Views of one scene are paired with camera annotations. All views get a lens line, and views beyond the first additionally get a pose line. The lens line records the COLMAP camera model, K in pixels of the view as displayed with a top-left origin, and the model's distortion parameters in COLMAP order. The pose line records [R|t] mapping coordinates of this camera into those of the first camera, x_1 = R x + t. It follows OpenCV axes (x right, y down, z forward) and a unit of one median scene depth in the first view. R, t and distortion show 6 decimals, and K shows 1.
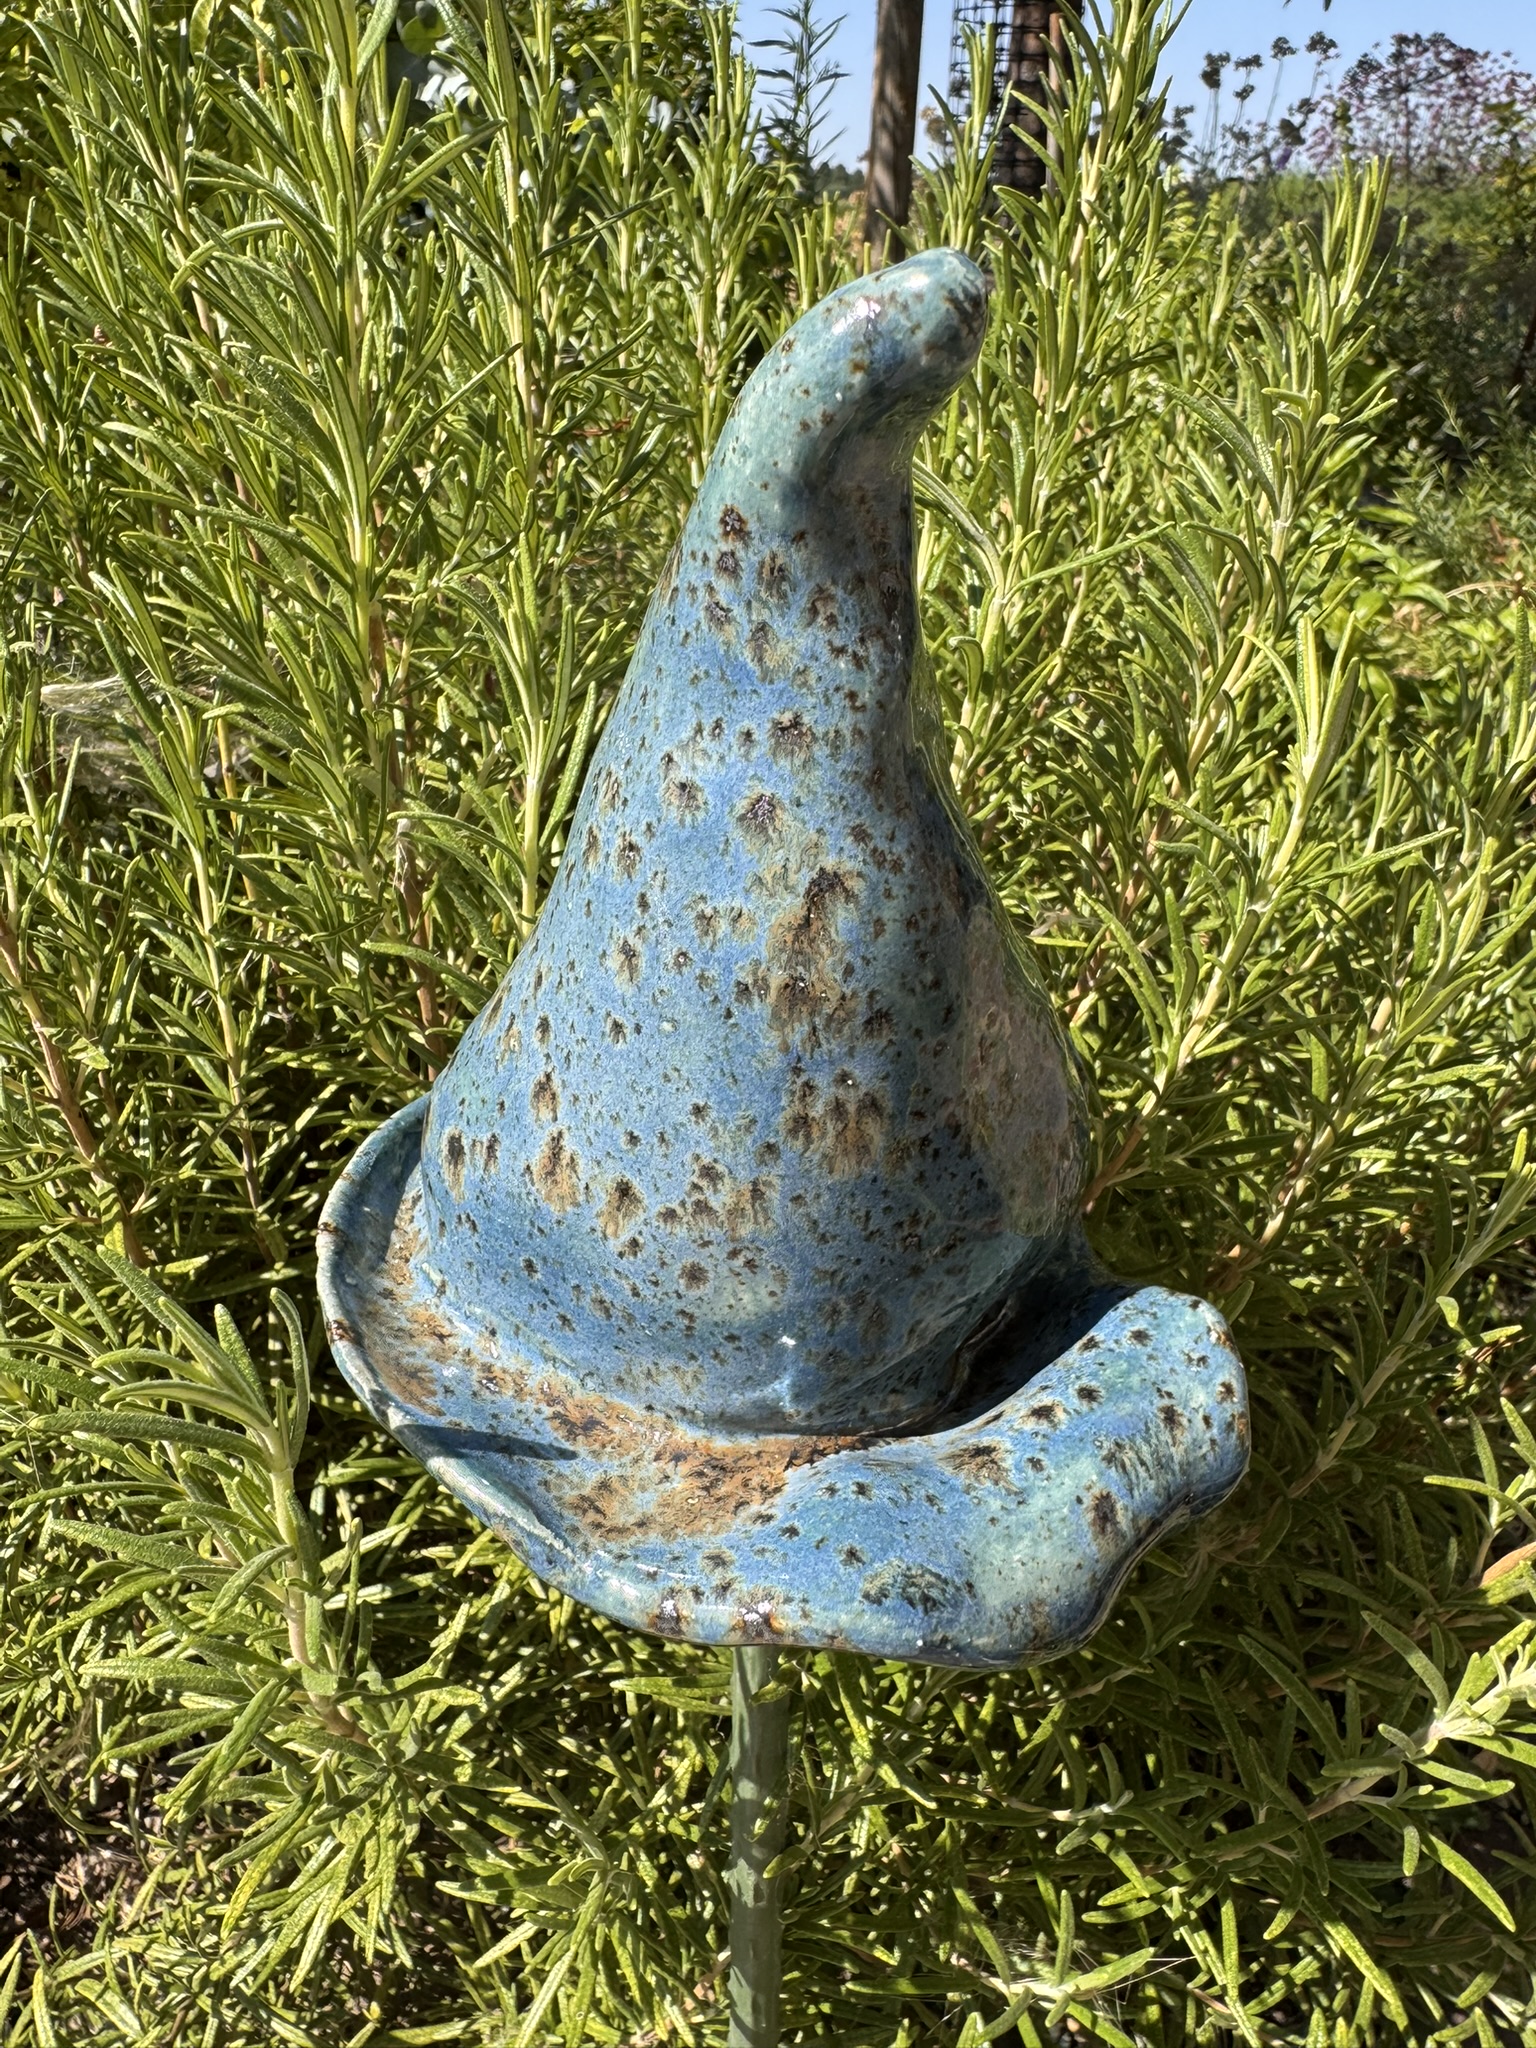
lens RADIAL K [[1453.7, 0, 758.5], [0, 1453.7, 968.8], [0, 0, 1]] dist [-0.007067, 0.003961]
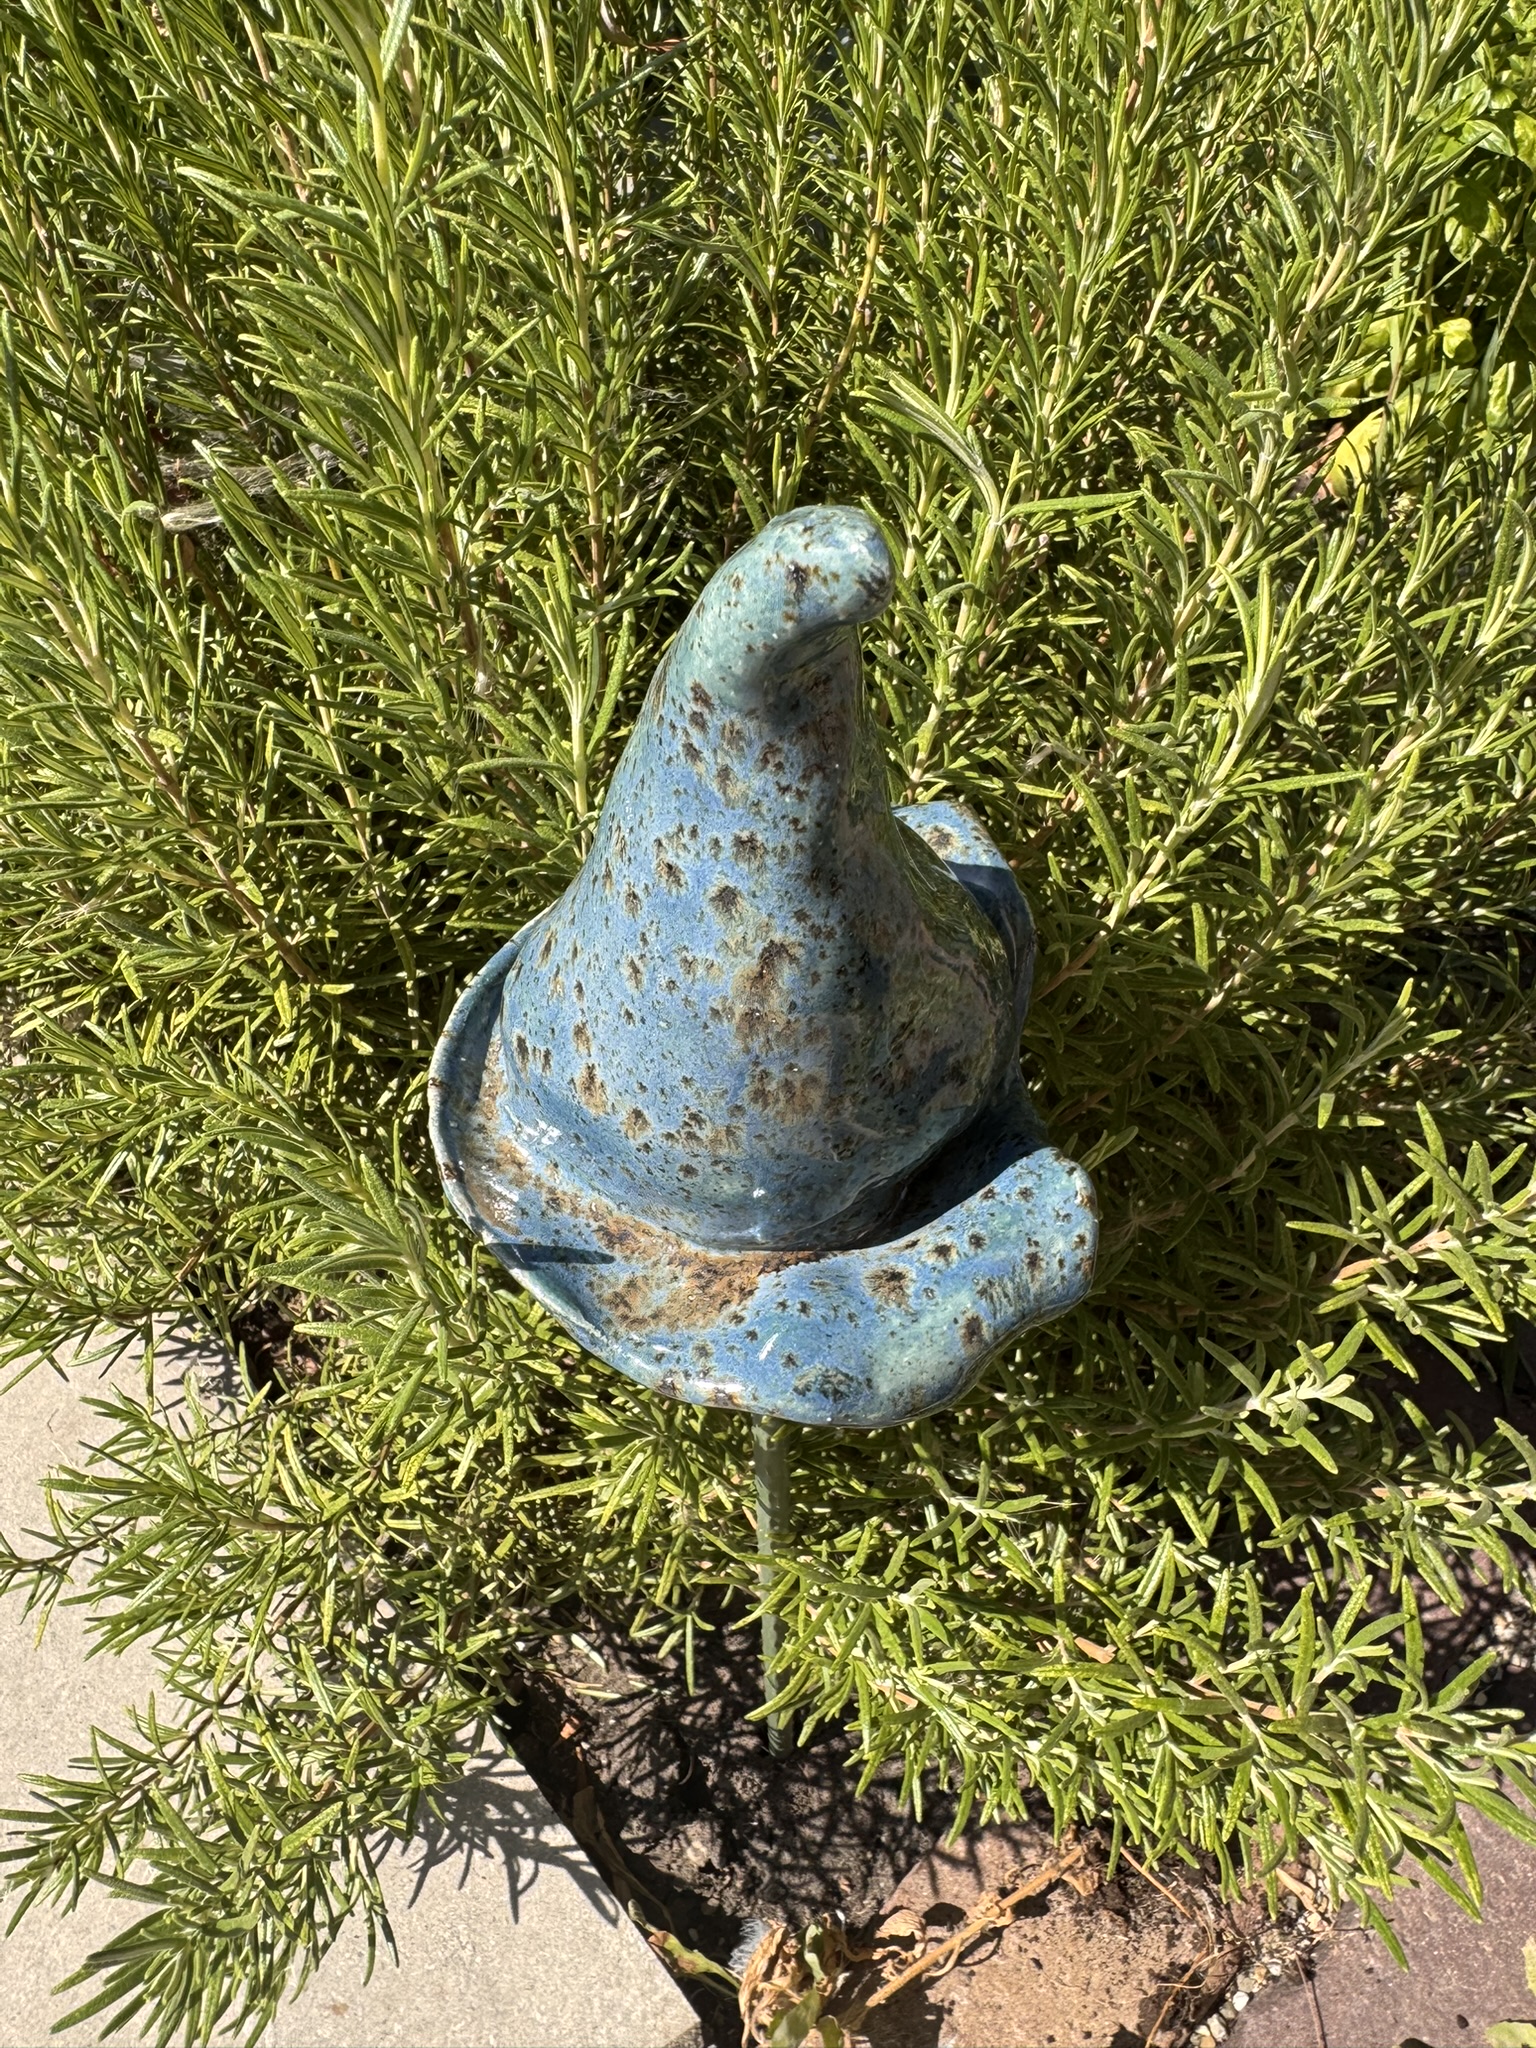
lens RADIAL K [[1438.1, 0, 762.9], [0, 1438.1, 955.5], [0, 0, 1]] dist [-0.002235, 0.001090]
pose [[0.995855, 0.042520, -0.080408, 0.098307], [-0.010164, 0.930493, 0.366167, -0.372658], [0.090388, -0.363832, 0.927068, -0.156866]]
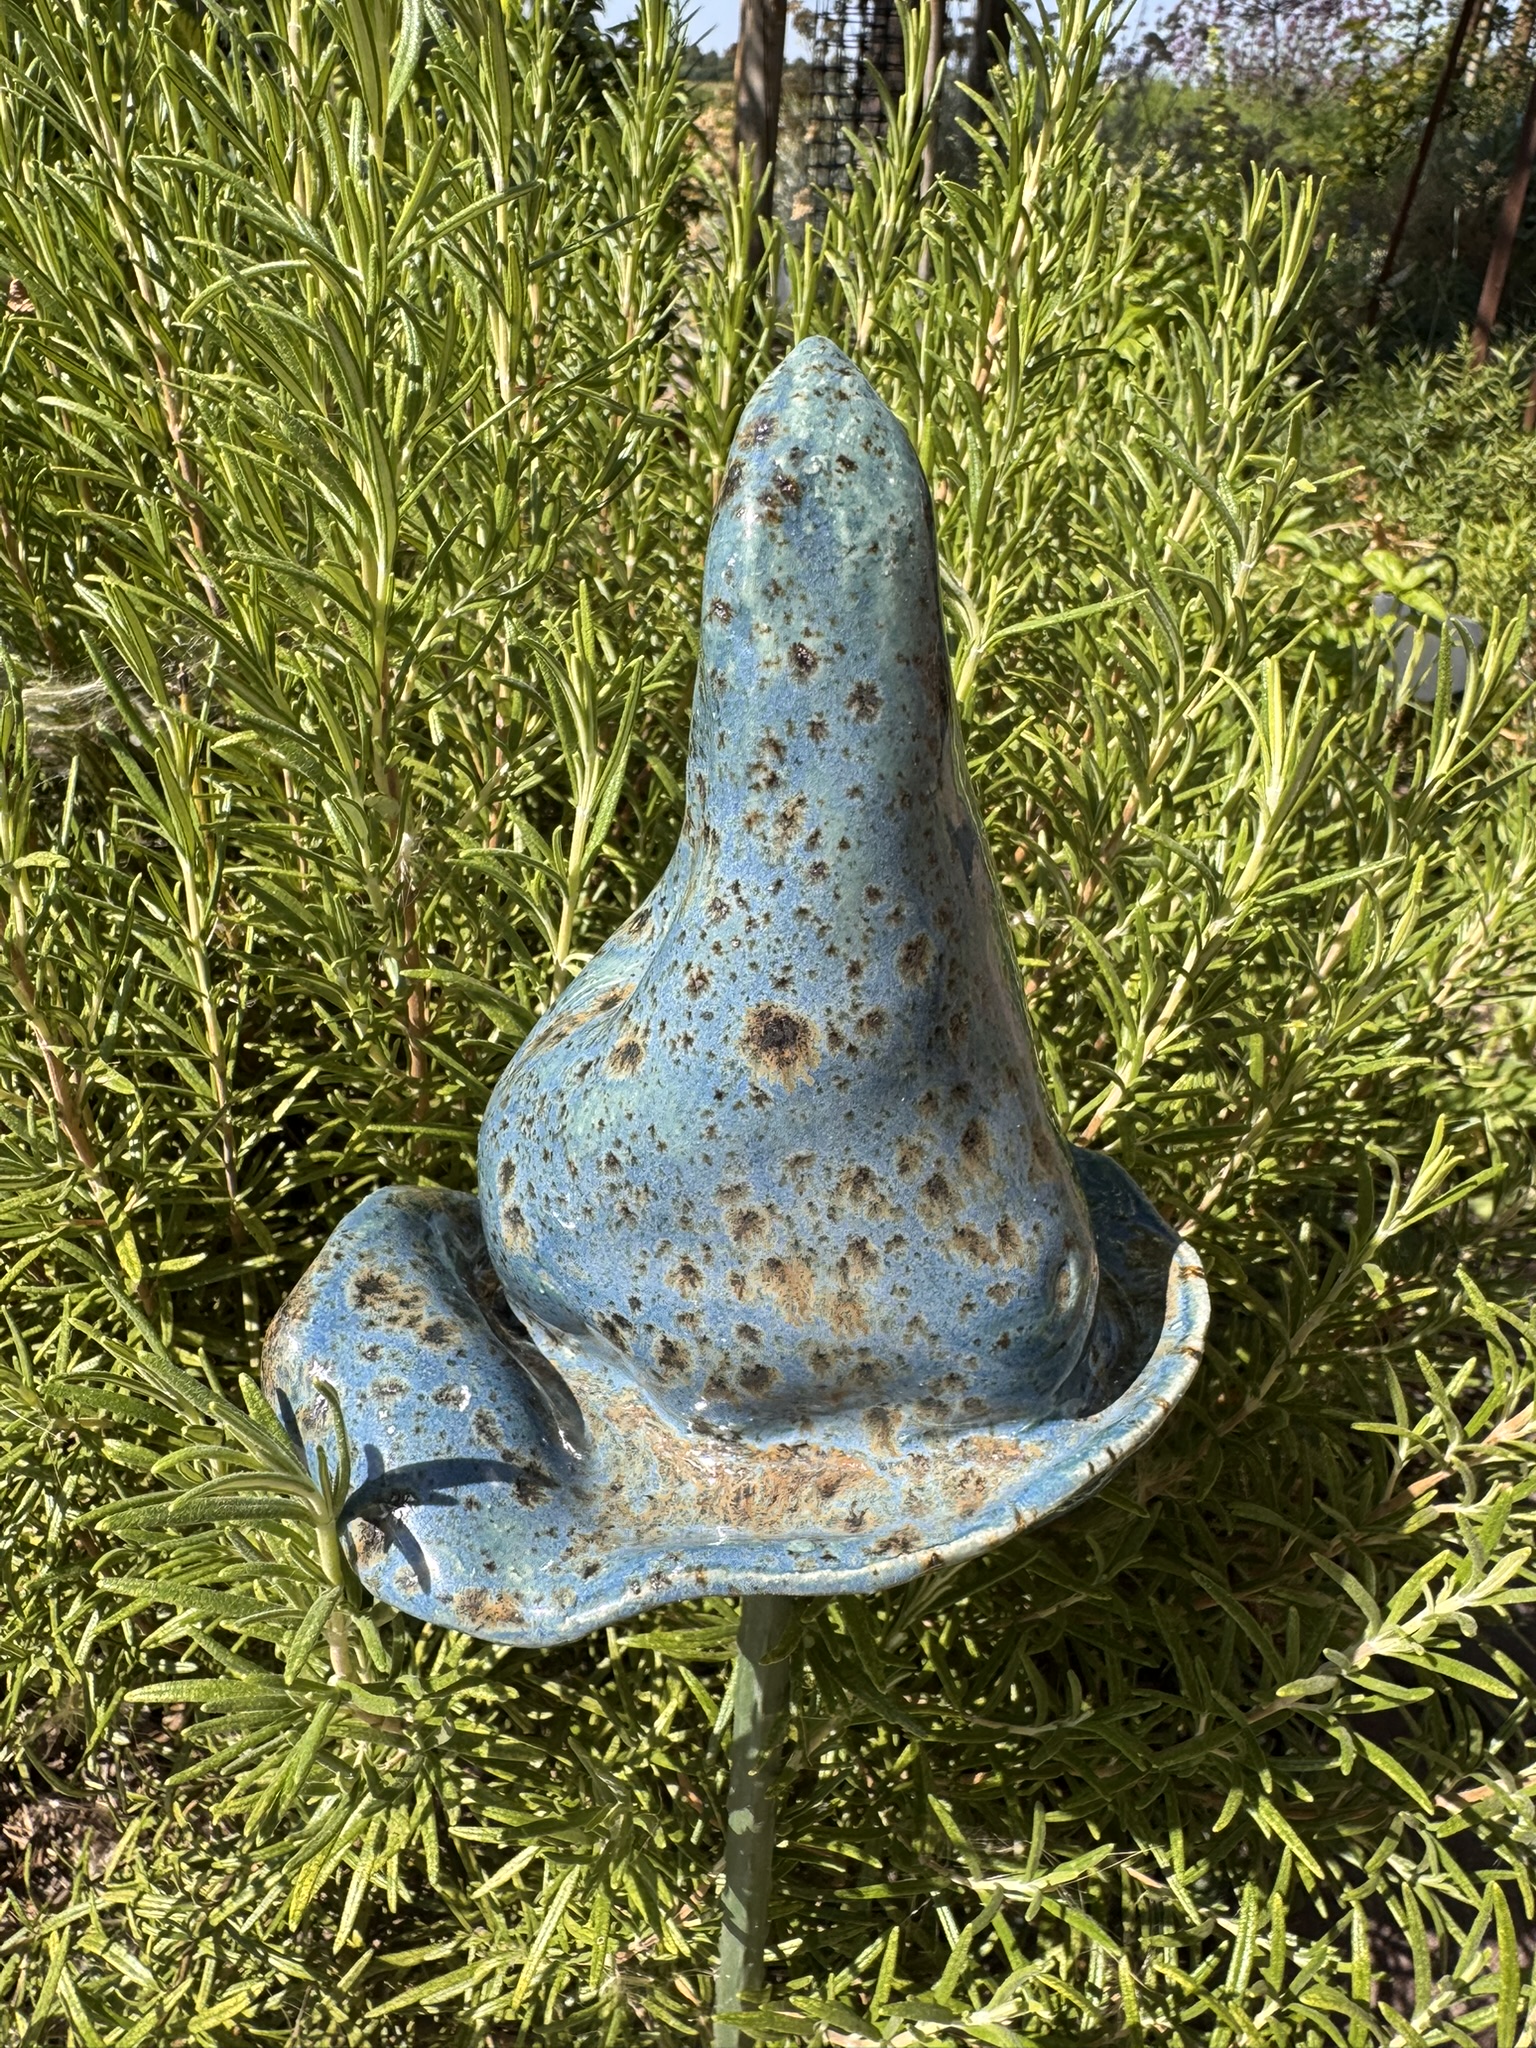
lens RADIAL K [[1453.7, 0, 758.5], [0, 1453.7, 968.8], [0, 0, 1]] dist [-0.007067, 0.003961]
pose [[0.995350, -0.013216, 0.095414, -0.110294], [0.007218, 0.997991, 0.062938, -0.082309], [-0.096054, -0.061957, 0.993446, -0.053293]]
